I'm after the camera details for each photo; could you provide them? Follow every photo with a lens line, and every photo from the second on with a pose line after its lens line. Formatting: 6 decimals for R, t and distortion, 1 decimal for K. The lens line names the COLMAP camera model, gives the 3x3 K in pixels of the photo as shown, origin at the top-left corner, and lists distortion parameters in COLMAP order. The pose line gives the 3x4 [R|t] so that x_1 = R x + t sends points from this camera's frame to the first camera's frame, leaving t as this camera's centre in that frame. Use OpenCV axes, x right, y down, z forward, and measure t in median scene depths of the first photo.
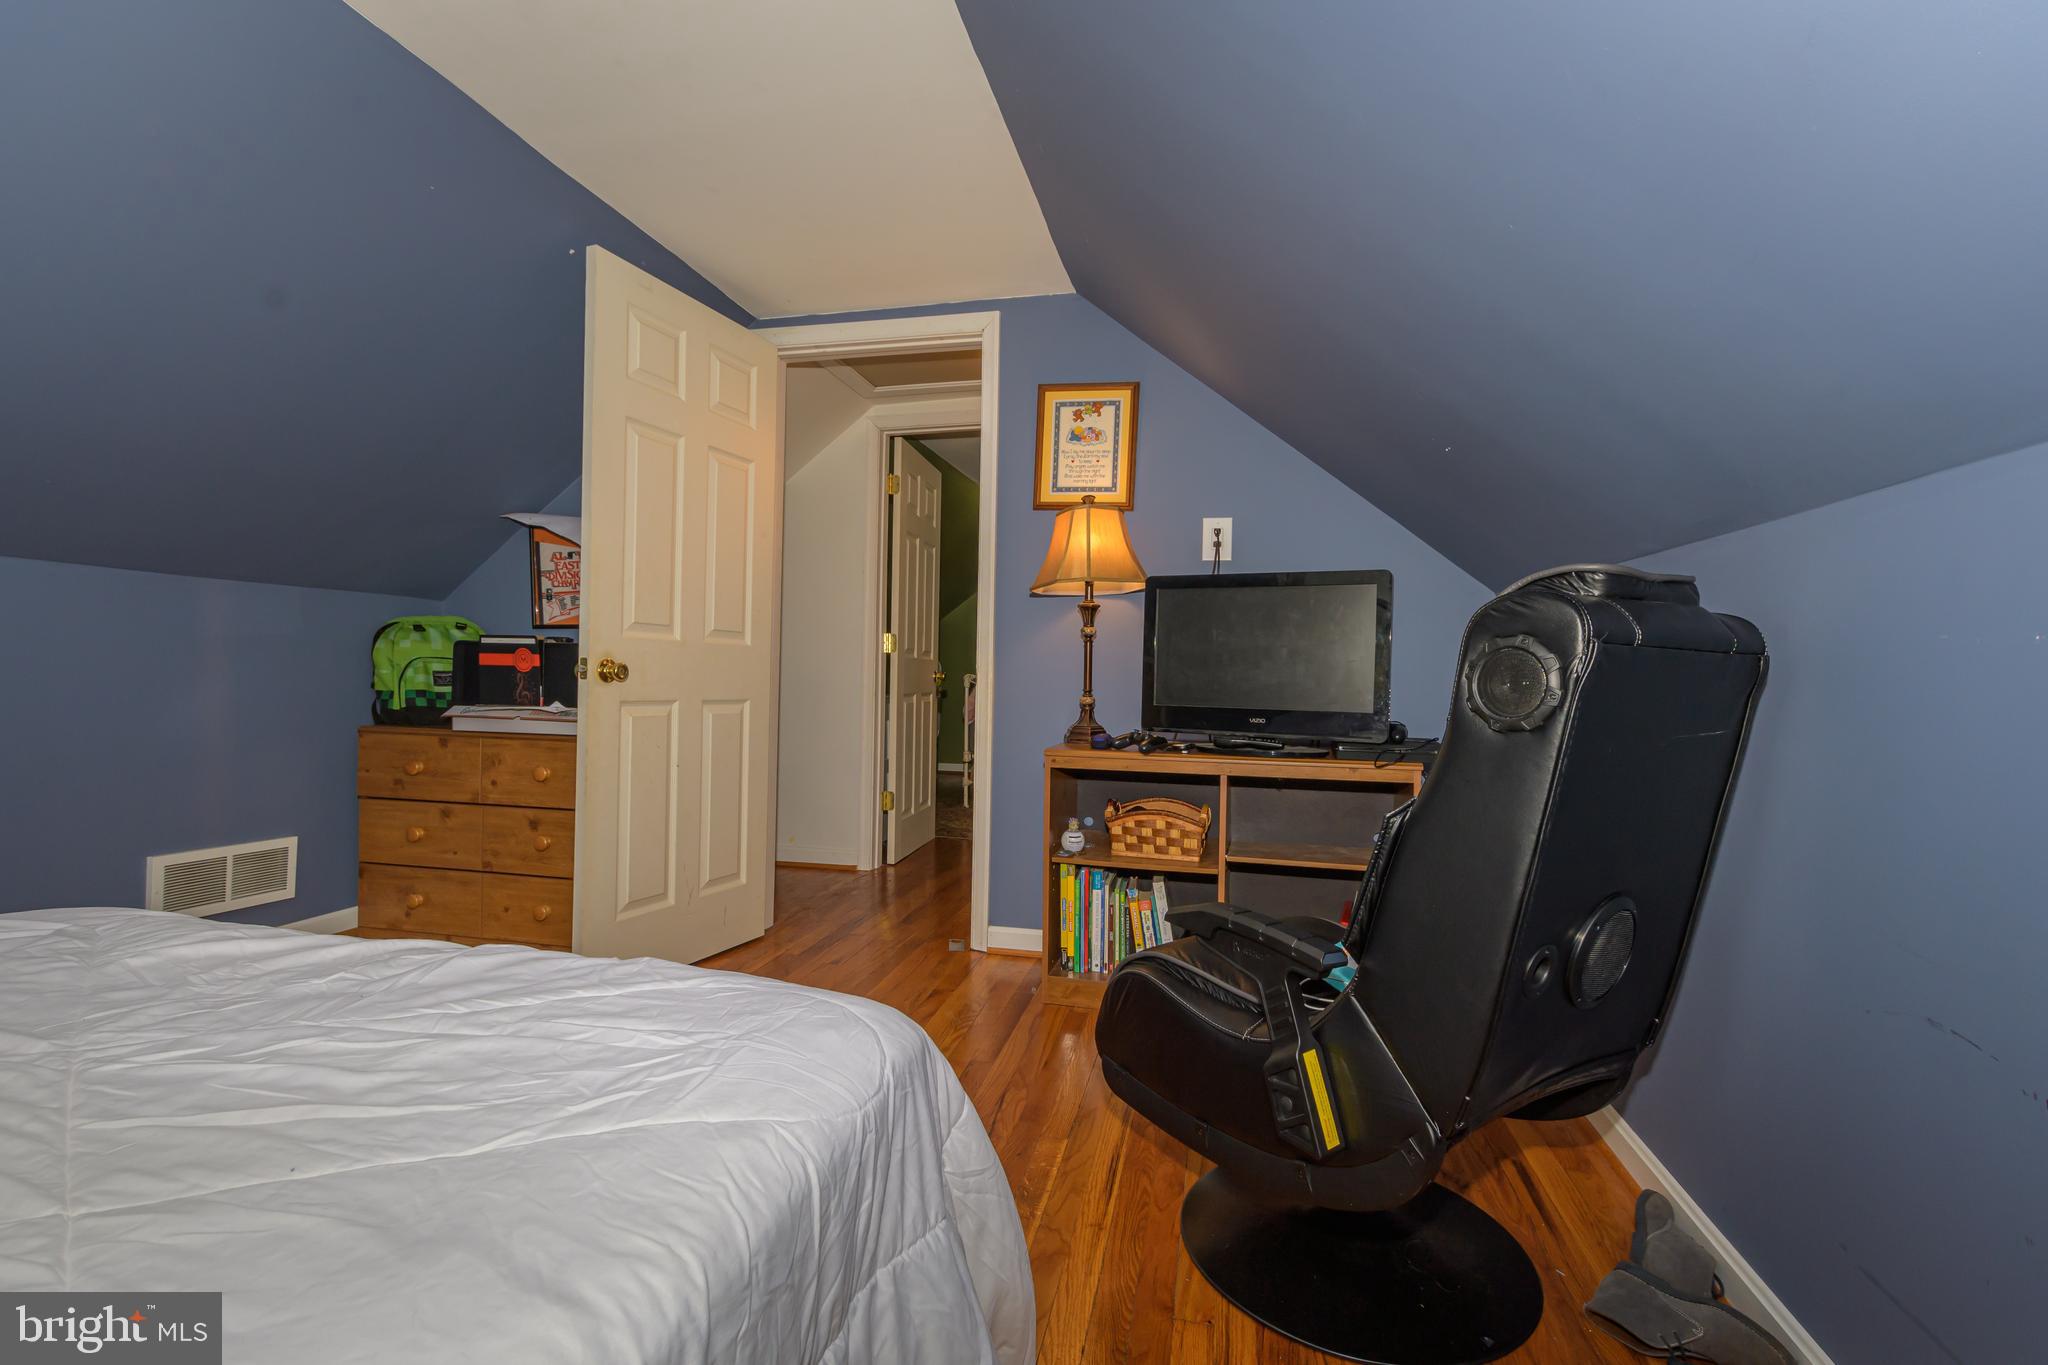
lens RADIAL K [[917.6, 0, 1010.2], [0, 917.6, 683.4], [0, 0, 1]] dist [0.017322, -0.004984]
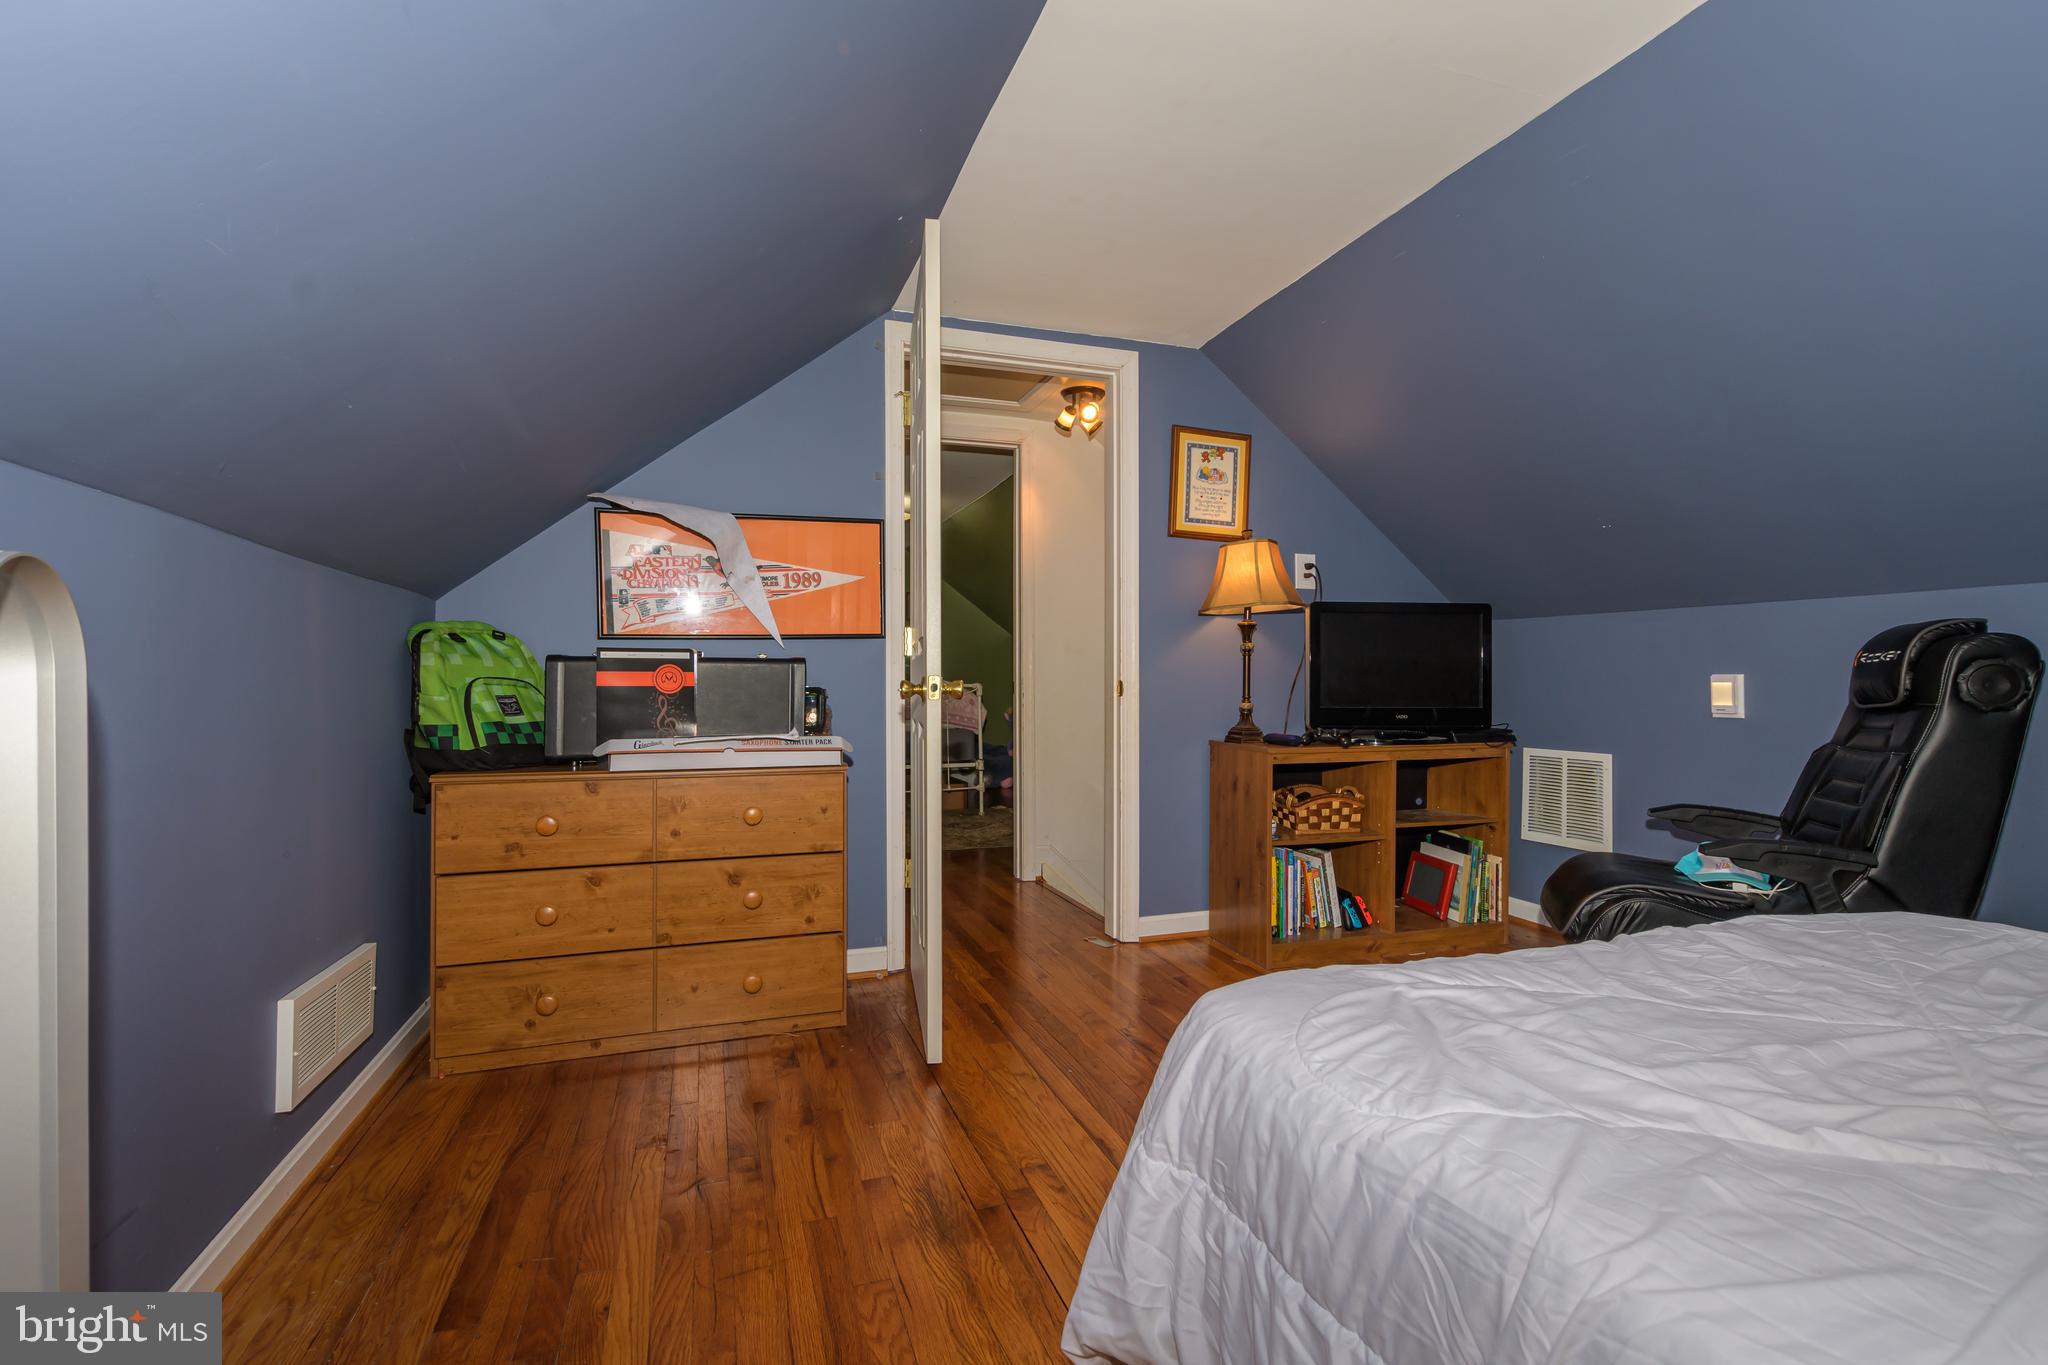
lens RADIAL K [[917.6, 0, 1013.3], [0, 917.6, 683.1], [0, 0, 1]] dist [0.017322, -0.004984]
pose [[0.843072, -0.018838, 0.537470, -0.742268], [0.022942, 0.999736, -0.000946, -0.014972], [-0.537311, 0.013128, 0.843282, 0.168512]]
